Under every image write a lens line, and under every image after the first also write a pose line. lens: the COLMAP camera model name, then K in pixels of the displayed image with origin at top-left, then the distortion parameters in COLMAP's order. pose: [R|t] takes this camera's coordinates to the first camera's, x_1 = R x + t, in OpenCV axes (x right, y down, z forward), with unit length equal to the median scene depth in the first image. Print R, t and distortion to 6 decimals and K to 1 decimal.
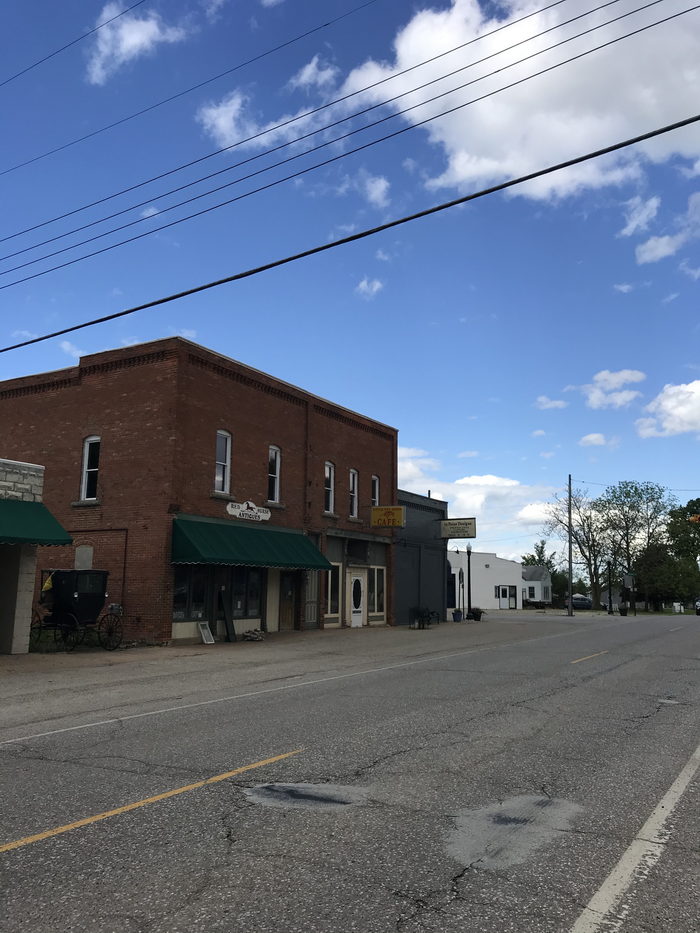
lens RADIAL K [[769.5, 0, 354.1], [0, 769.5, 461.8], [0, 0, 1]] dist [0.042964, -0.092316]
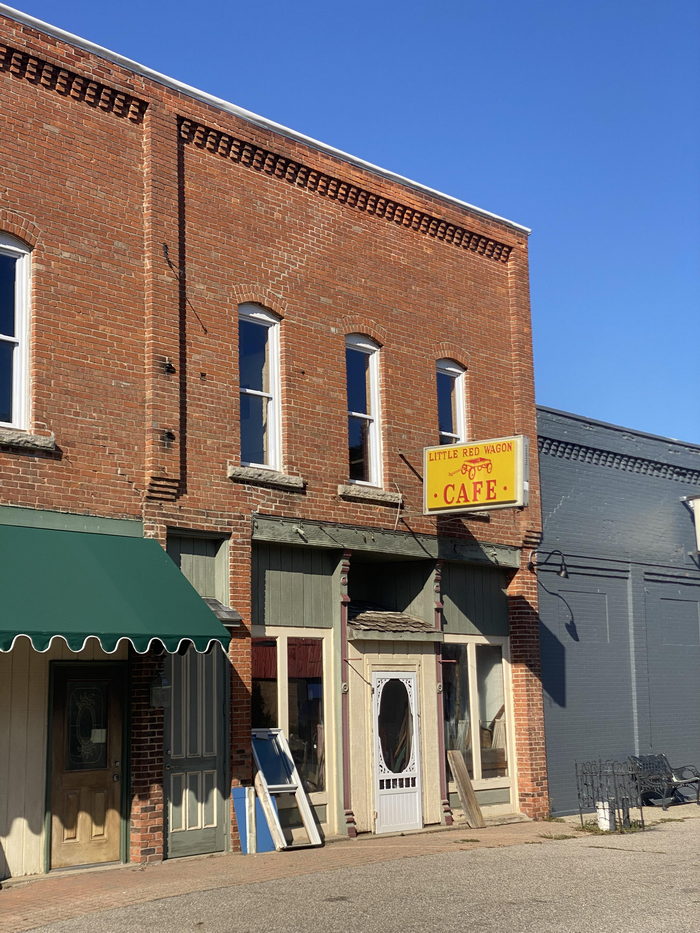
lens RADIAL K [[1398.1, 0, 354.5], [0, 1398.1, 453.8], [0, 0, 1]] dist [0.087302, 0.000000]
pose [[0.977843, -0.066427, -0.198522, 0.127660], [0.064901, 0.997791, -0.014191, 0.077732], [0.199026, 0.000992, 0.979994, 0.499901]]
